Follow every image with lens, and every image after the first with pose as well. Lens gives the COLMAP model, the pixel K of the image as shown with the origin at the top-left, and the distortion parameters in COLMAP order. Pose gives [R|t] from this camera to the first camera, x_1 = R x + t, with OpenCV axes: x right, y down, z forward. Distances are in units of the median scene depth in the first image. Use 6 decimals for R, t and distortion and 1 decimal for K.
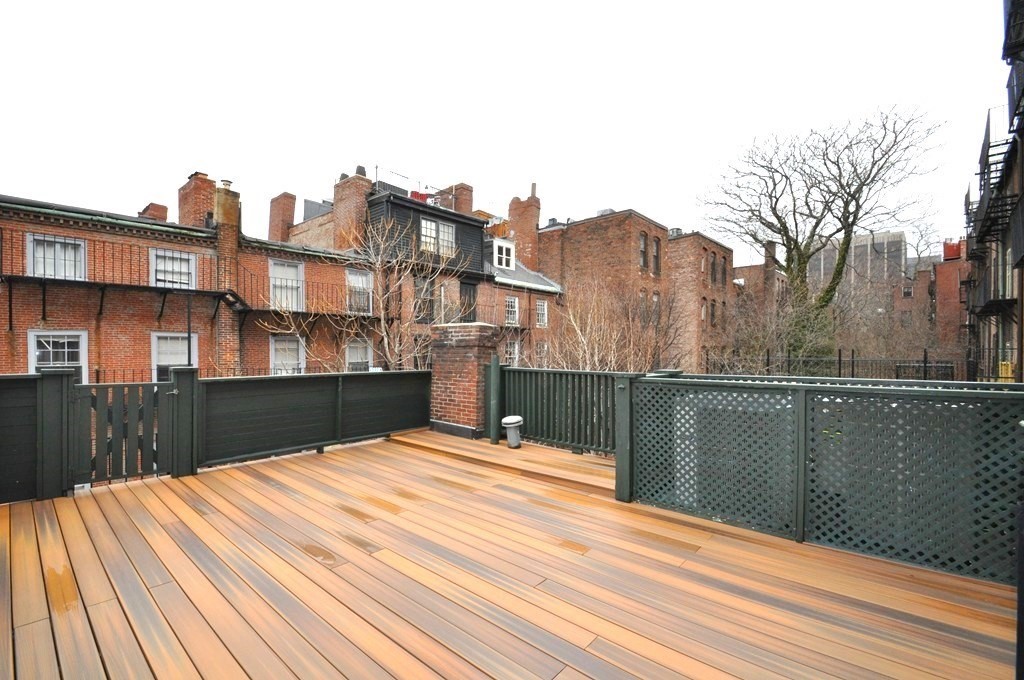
lens RADIAL K [[466.9, 0, 512.4], [0, 466.9, 346.1], [0, 0, 1]] dist [-0.006576, -0.002339]
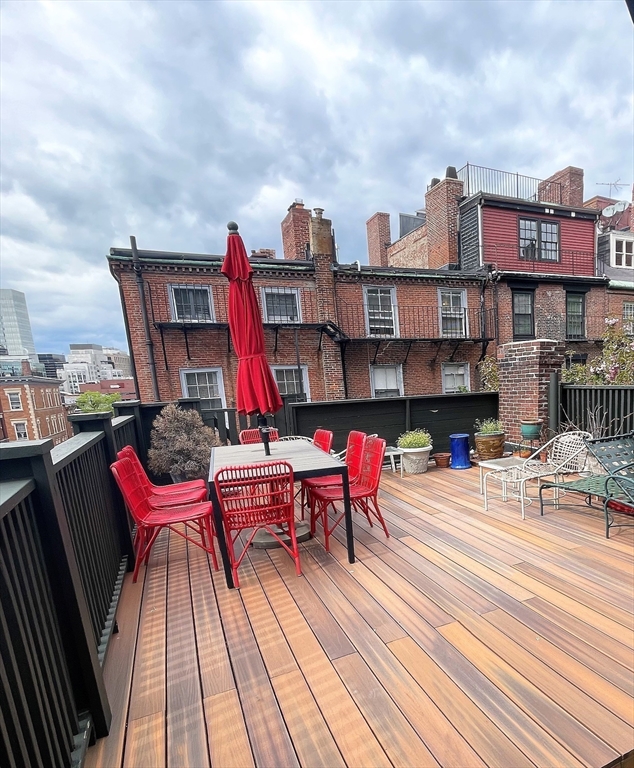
lens RADIAL K [[344.0, 0, 318.8], [0, 344.0, 414.9], [0, 0, 1]] dist [0.003296, -0.001009]
pose [[0.942366, 0.006094, -0.334527, -0.364814], [0.044511, 0.988664, 0.143398, -0.025267], [0.331609, -0.150024, 0.931412, 0.247723]]
